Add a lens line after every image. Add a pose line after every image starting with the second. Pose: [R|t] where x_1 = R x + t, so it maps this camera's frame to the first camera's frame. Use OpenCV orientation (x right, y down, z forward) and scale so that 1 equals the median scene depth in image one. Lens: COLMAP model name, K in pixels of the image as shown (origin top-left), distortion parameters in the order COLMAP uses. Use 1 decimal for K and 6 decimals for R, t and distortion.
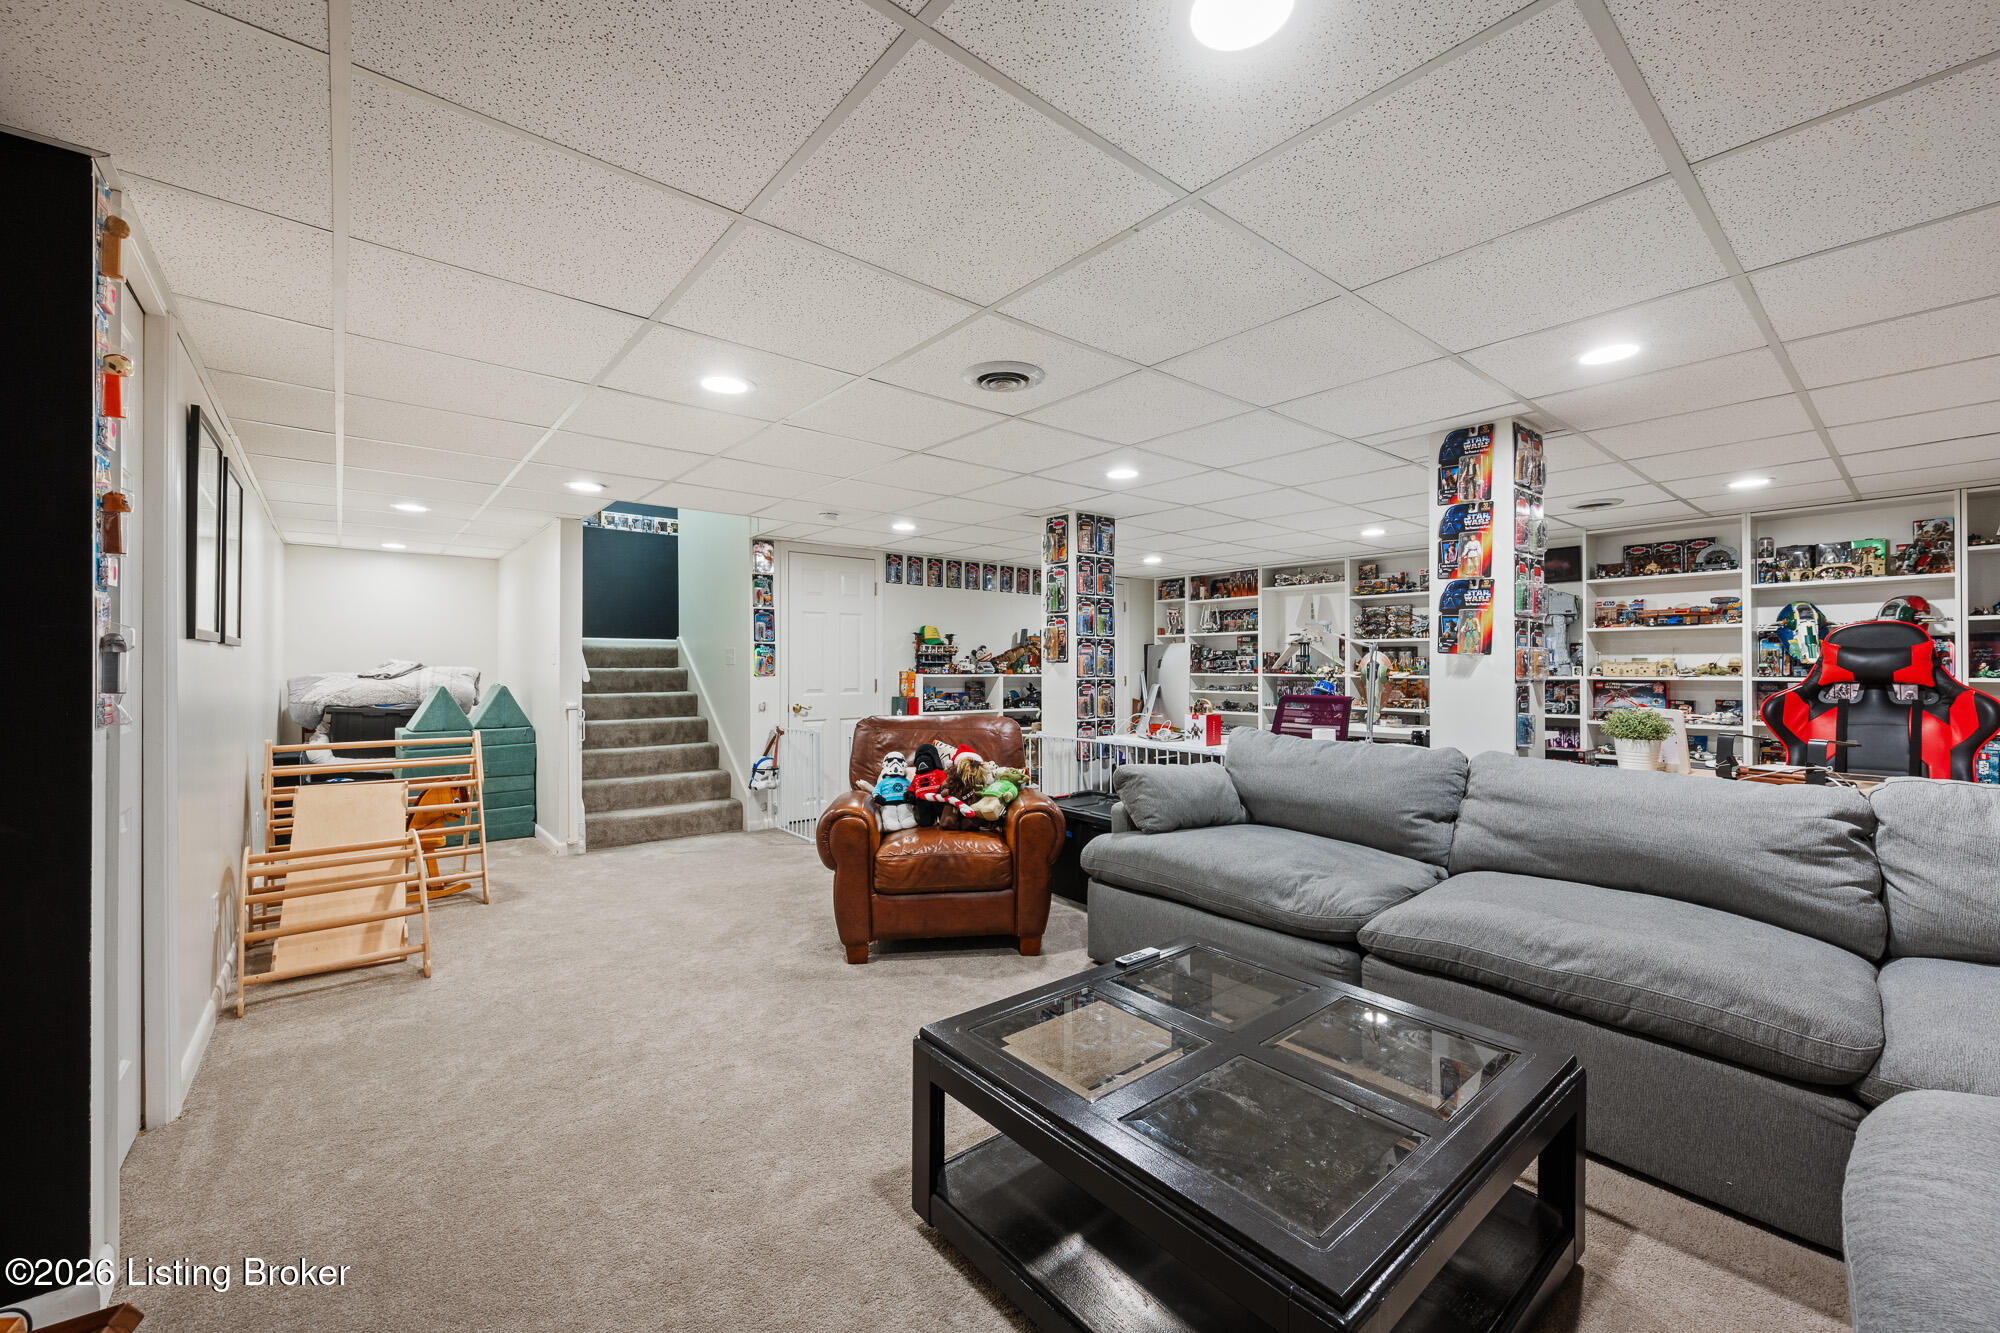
lens RADIAL K [[782.0, 0, 1005.9], [0, 782.0, 659.8], [0, 0, 1]] dist [0.000198, -0.000097]
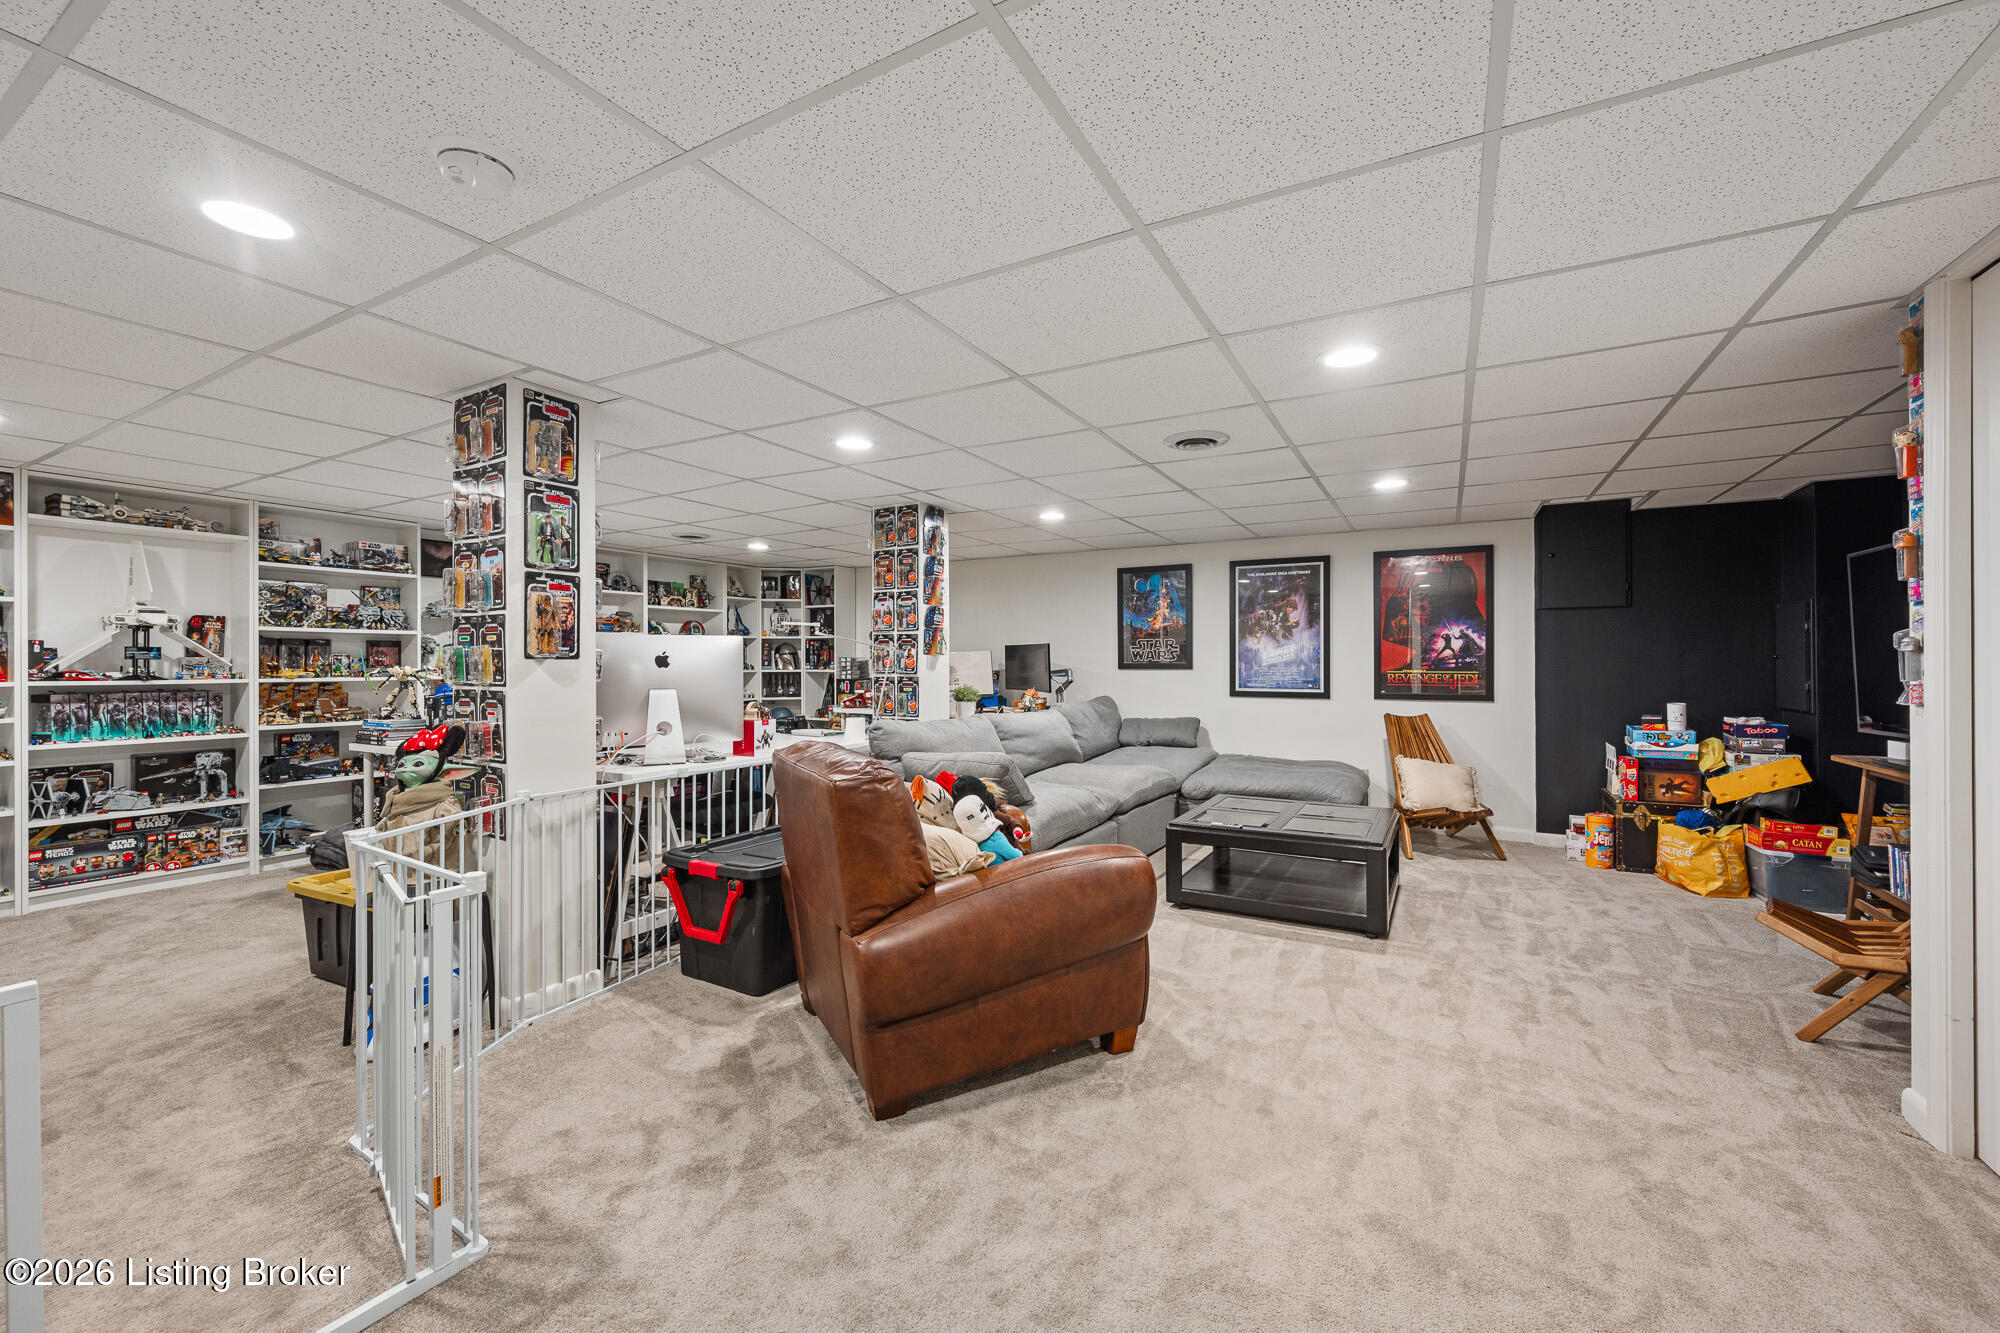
lens RADIAL K [[794.0, 0, 1000.0], [0, 794.0, 666.5], [0, 0, 1]] dist [-0.003971, -0.000755]
pose [[-0.358222, -0.004151, 0.933627, -0.884520], [-0.003117, 0.999990, 0.003250, 0.009041], [-0.933631, -0.001746, -0.358231, 1.406161]]
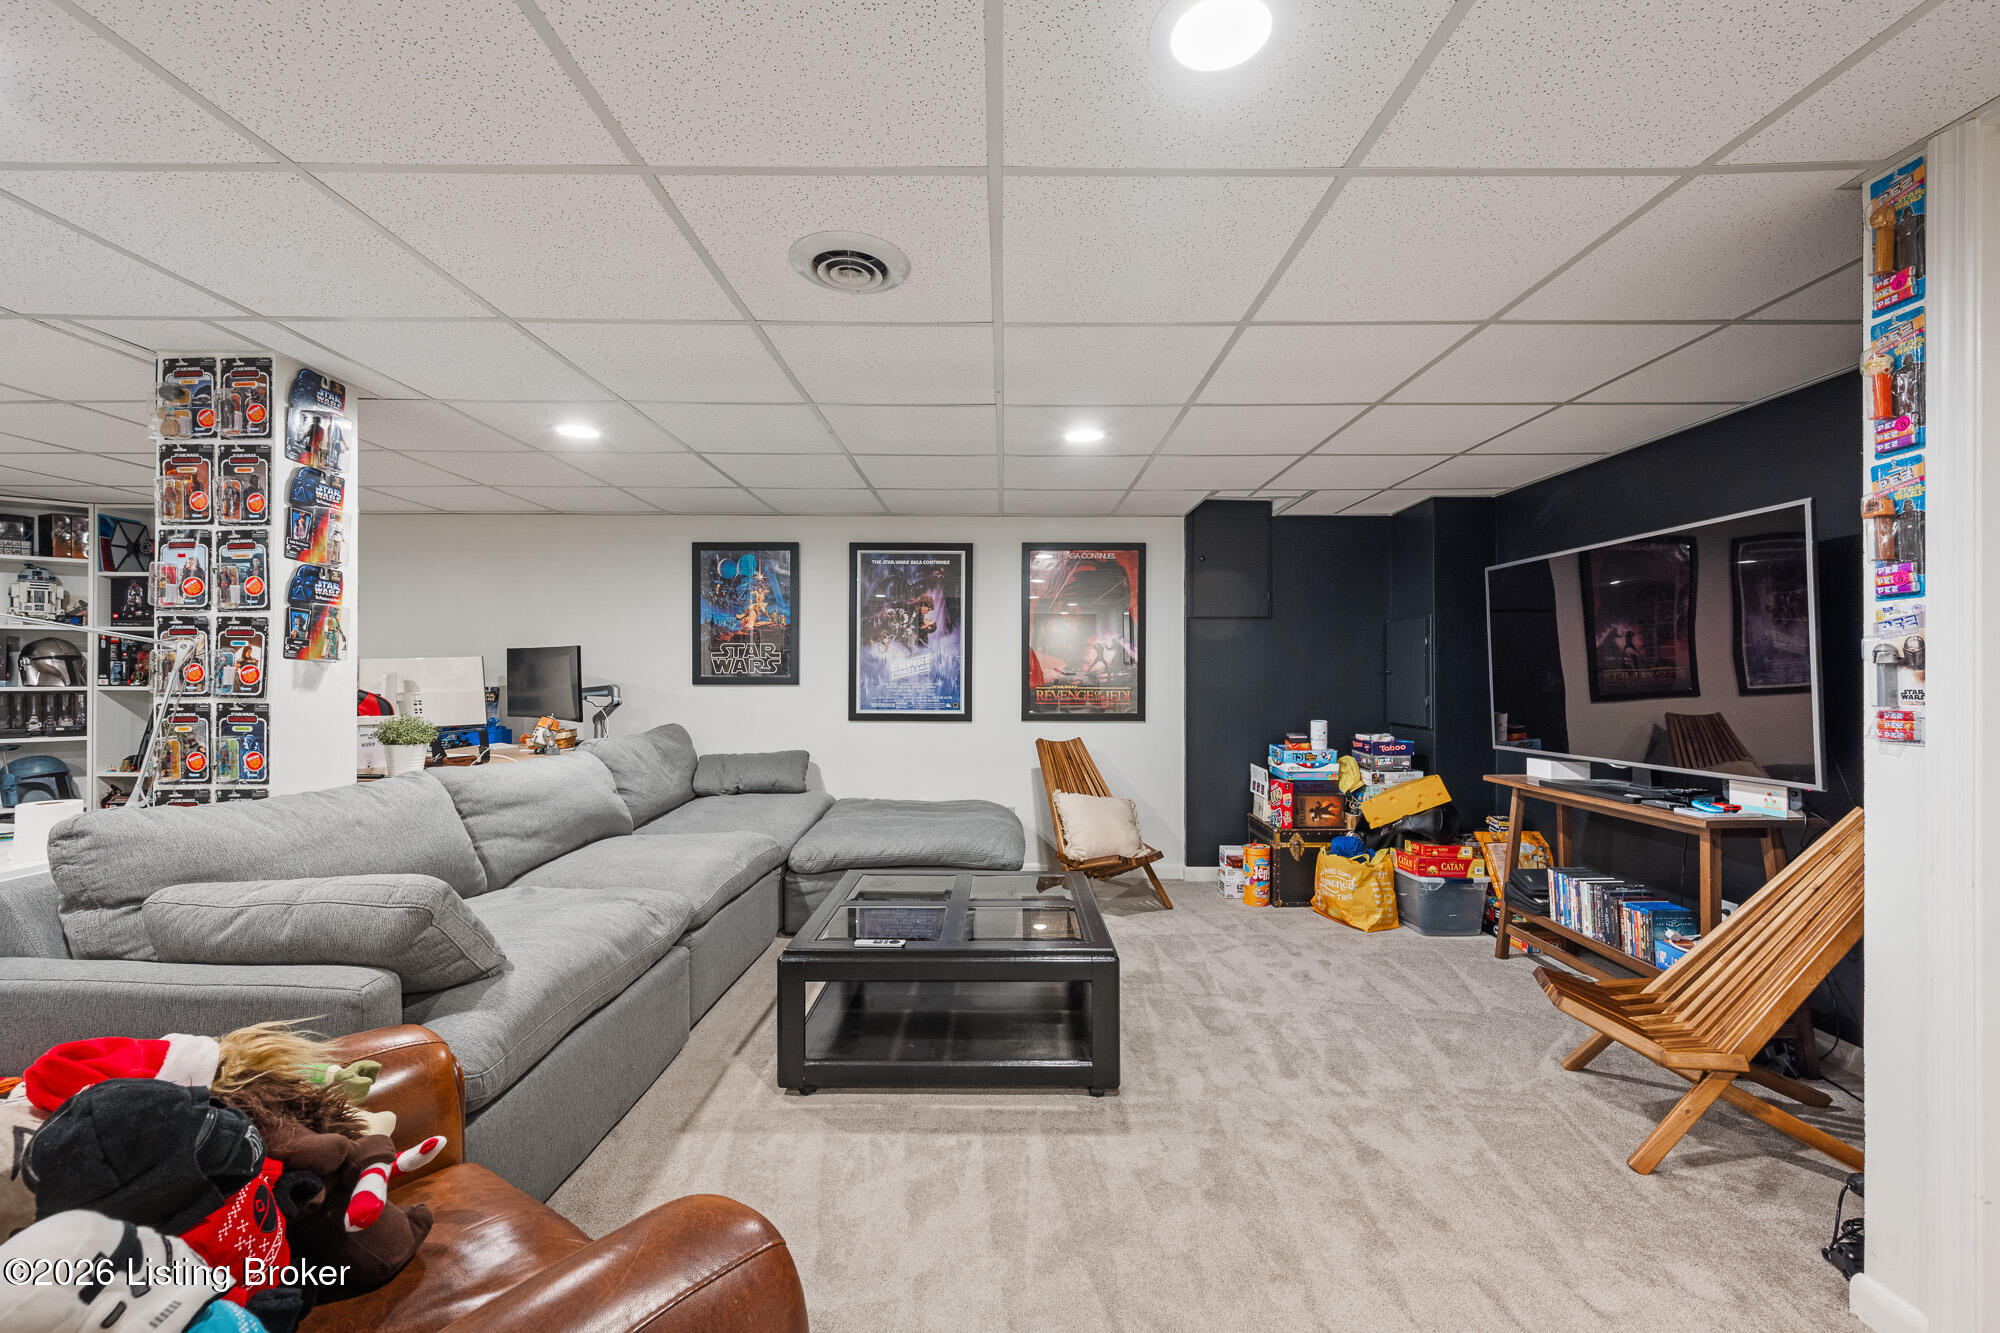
lens RADIAL K [[794.0, 0, 1000.0], [0, 794.0, 666.5], [0, 0, 1]] dist [-0.003971, -0.000755]
pose [[-0.772998, 0.005343, 0.634386, -0.438665], [-0.005195, 0.999878, -0.014751, 0.006592], [-0.634387, -0.014698, -0.772876, 1.154230]]
